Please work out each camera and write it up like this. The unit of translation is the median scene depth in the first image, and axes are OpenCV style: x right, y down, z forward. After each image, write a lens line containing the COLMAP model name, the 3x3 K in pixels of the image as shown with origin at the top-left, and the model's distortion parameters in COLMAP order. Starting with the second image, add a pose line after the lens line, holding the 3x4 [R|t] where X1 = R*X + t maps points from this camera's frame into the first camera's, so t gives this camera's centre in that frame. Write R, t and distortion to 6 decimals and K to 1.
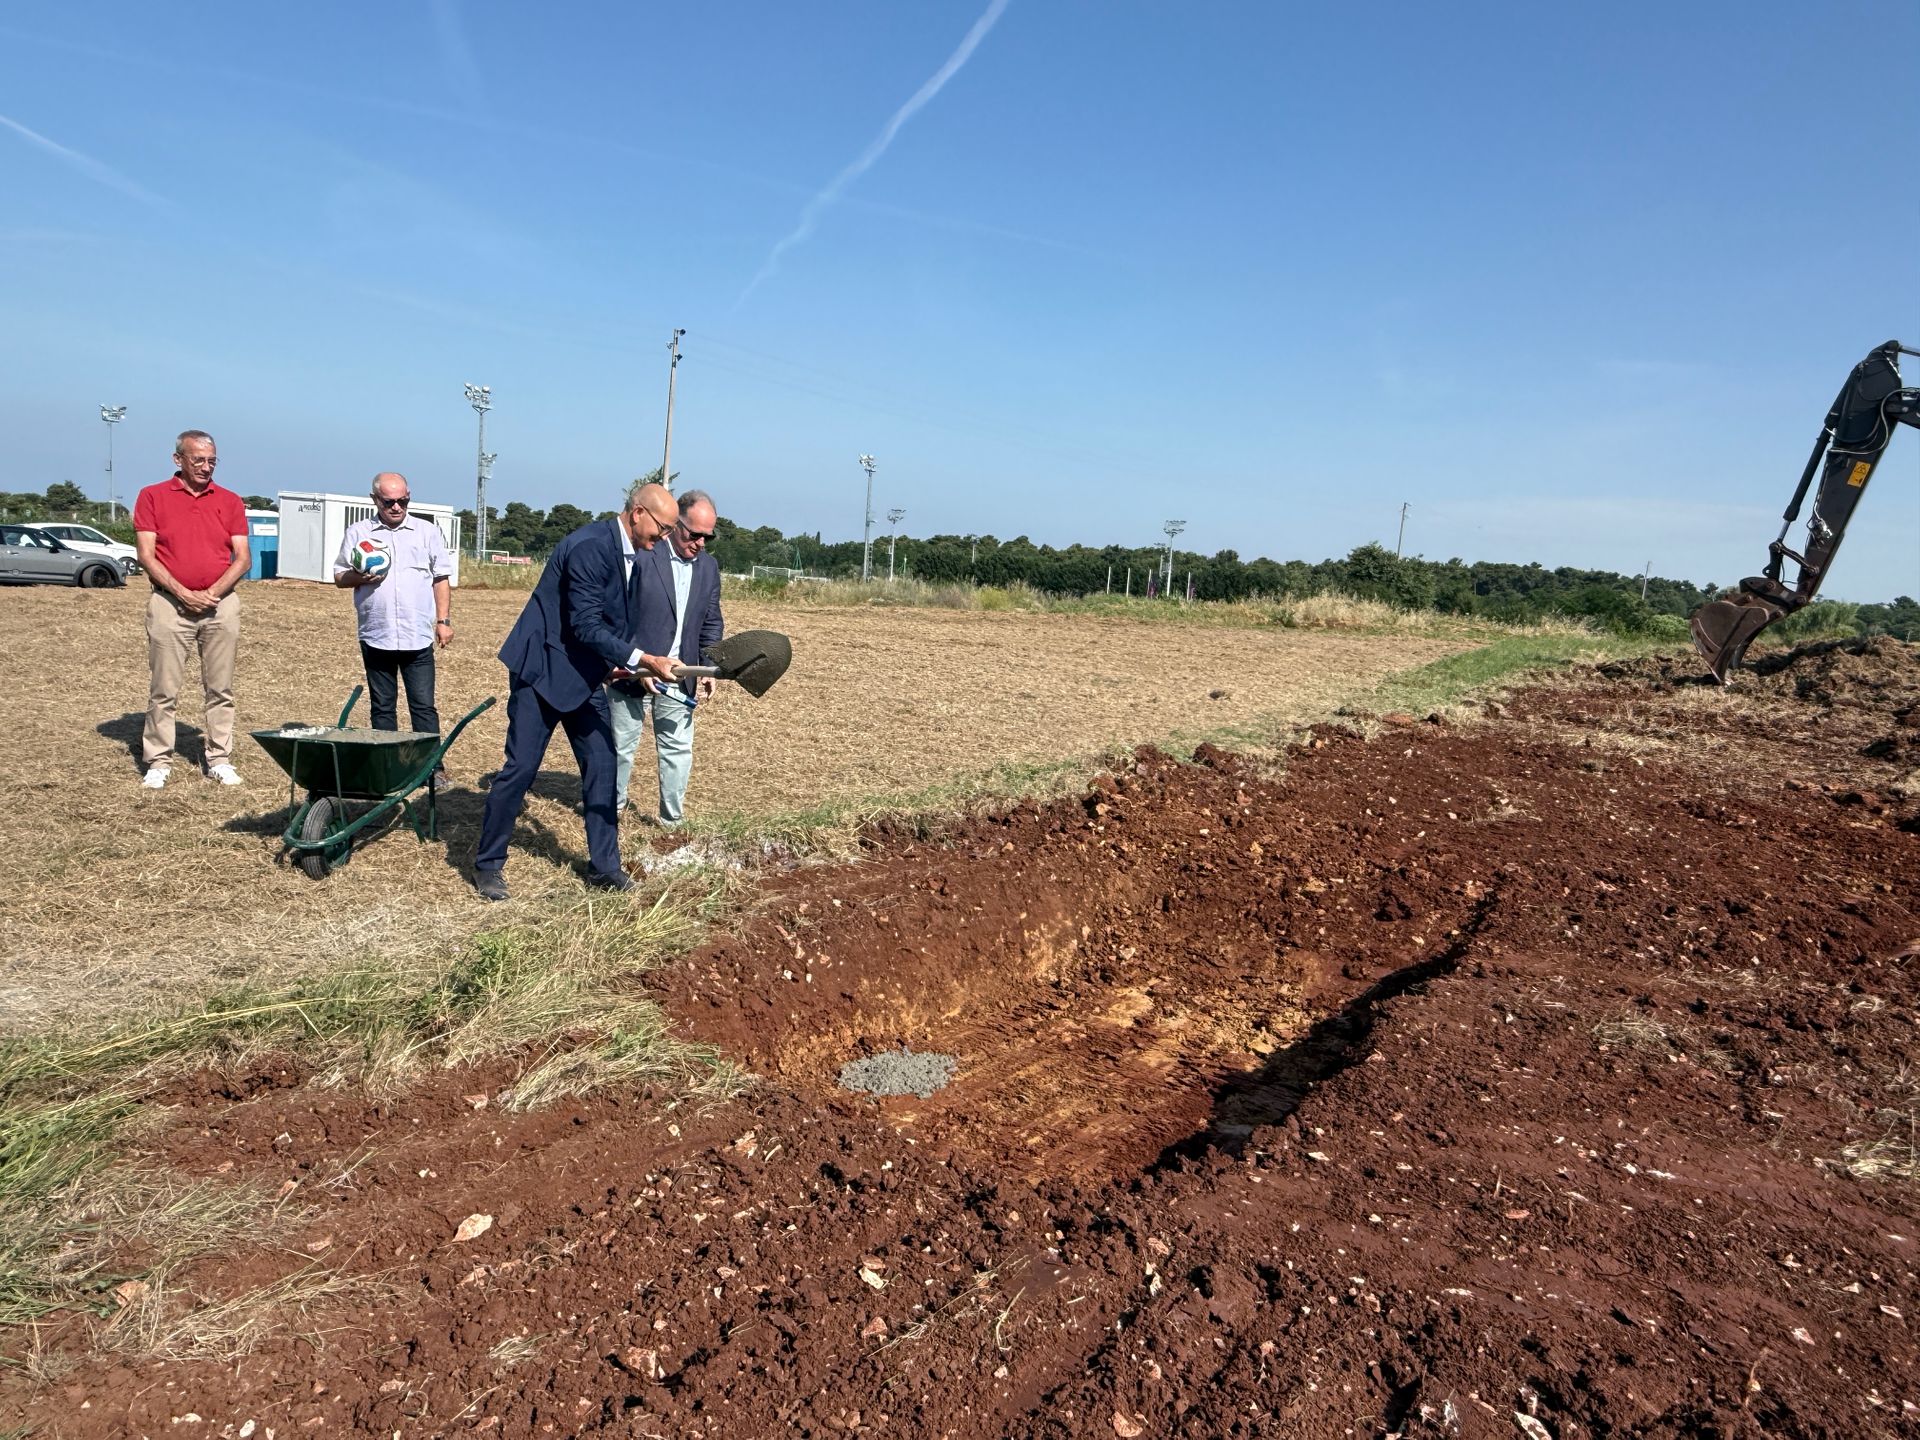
lens RADIAL K [[1295.2, 0, 947.4], [0, 1295.2, 711.2], [0, 0, 1]] dist [0.000919, -0.000577]
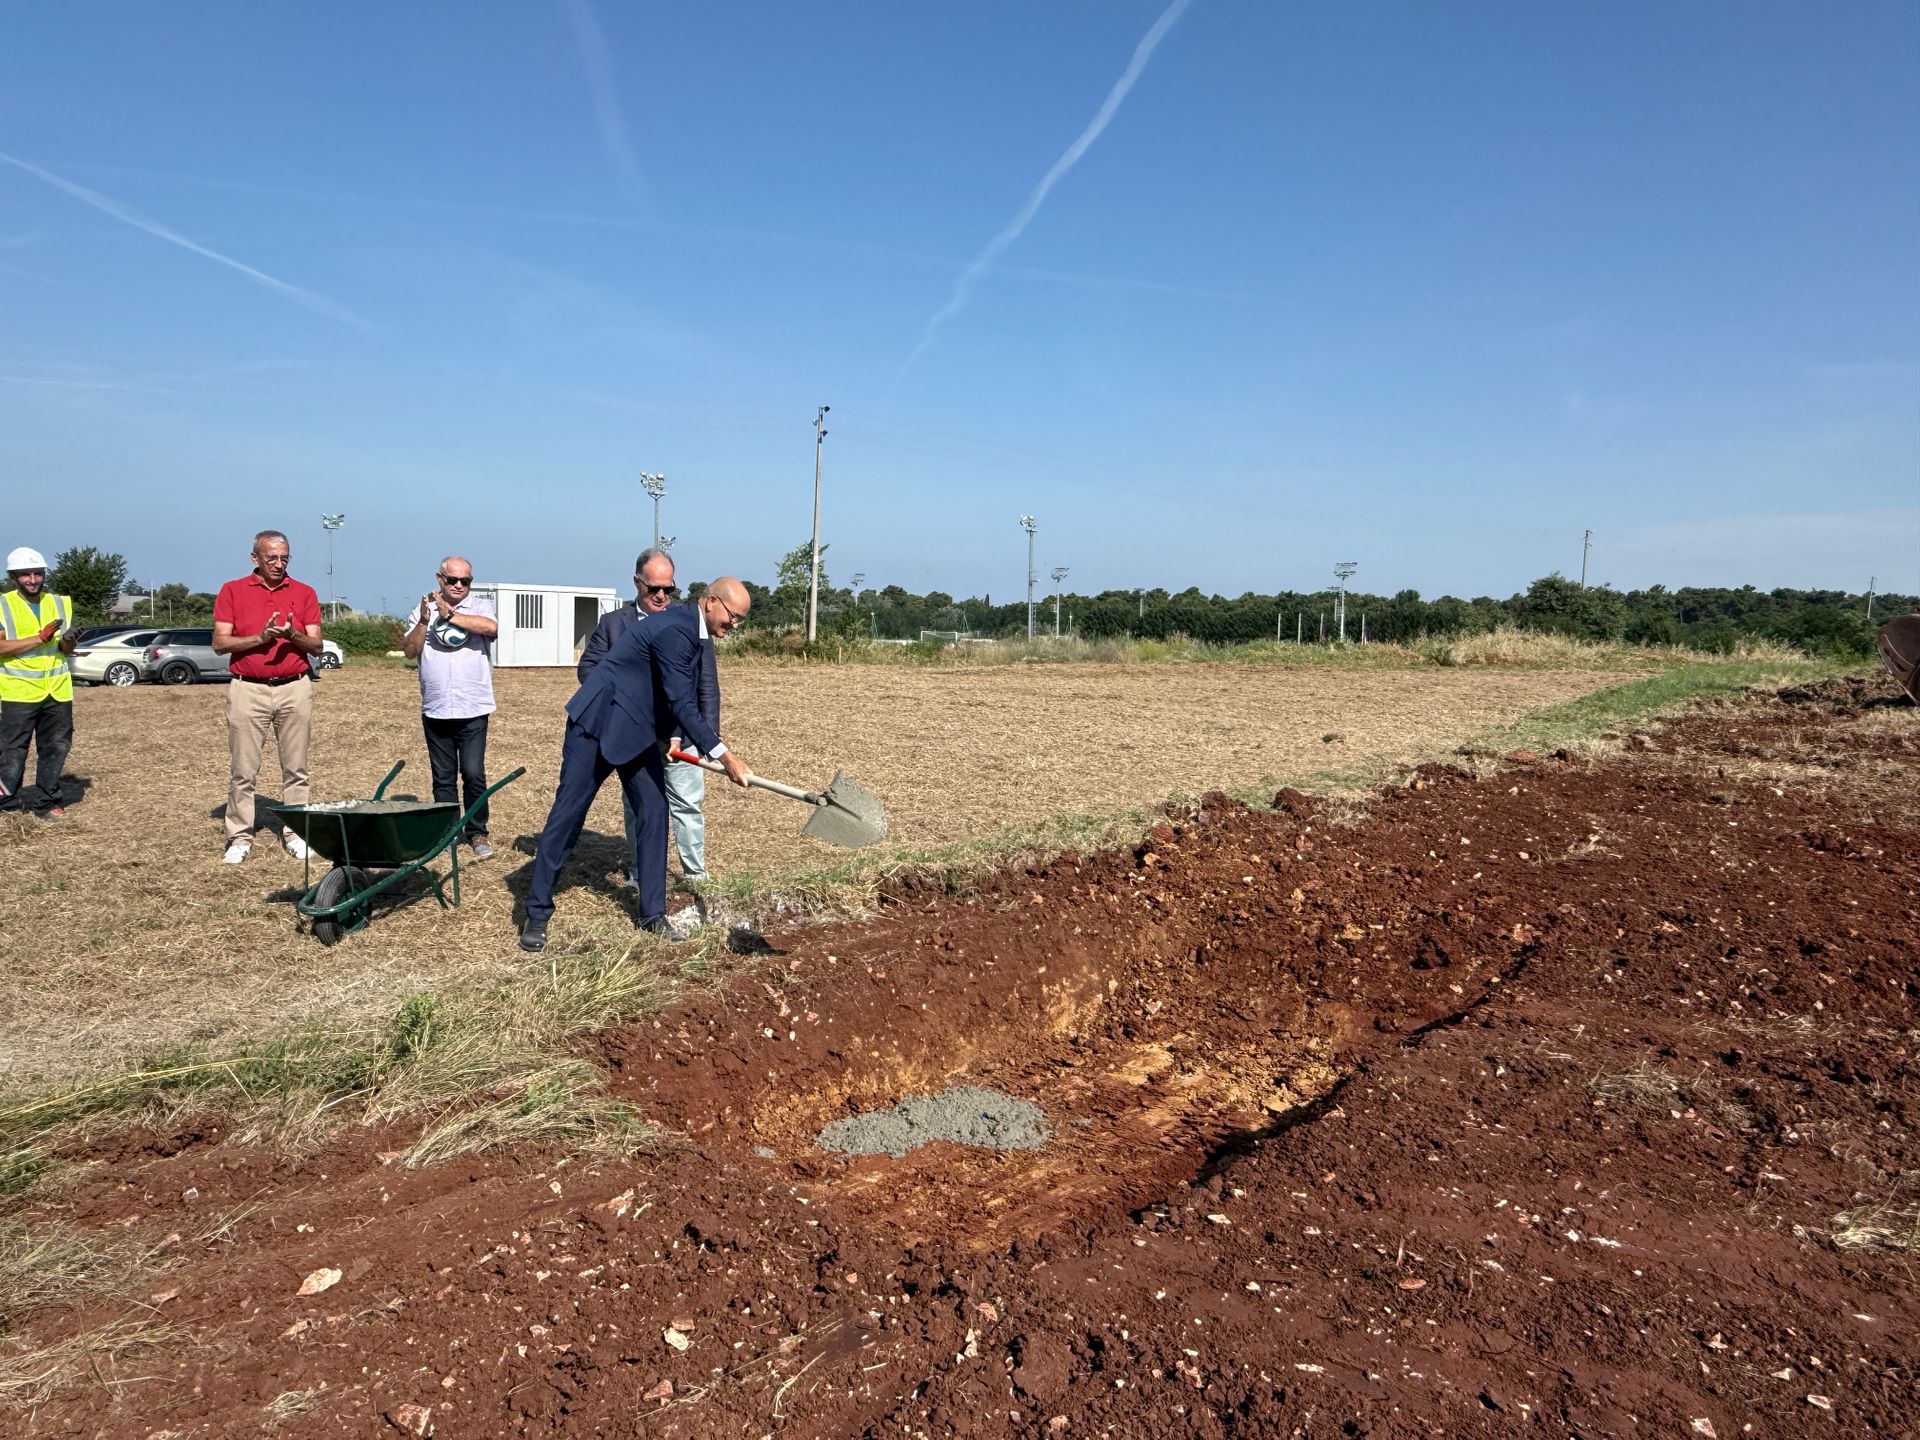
lens RADIAL K [[1295.2, 0, 947.4], [0, 1295.2, 711.2], [0, 0, 1]] dist [0.000919, -0.000577]
pose [[0.990608, -0.042931, -0.129818, 0.132824], [0.036960, 0.998160, -0.048062, 0.007939], [0.131642, 0.042812, 0.990372, 0.015893]]
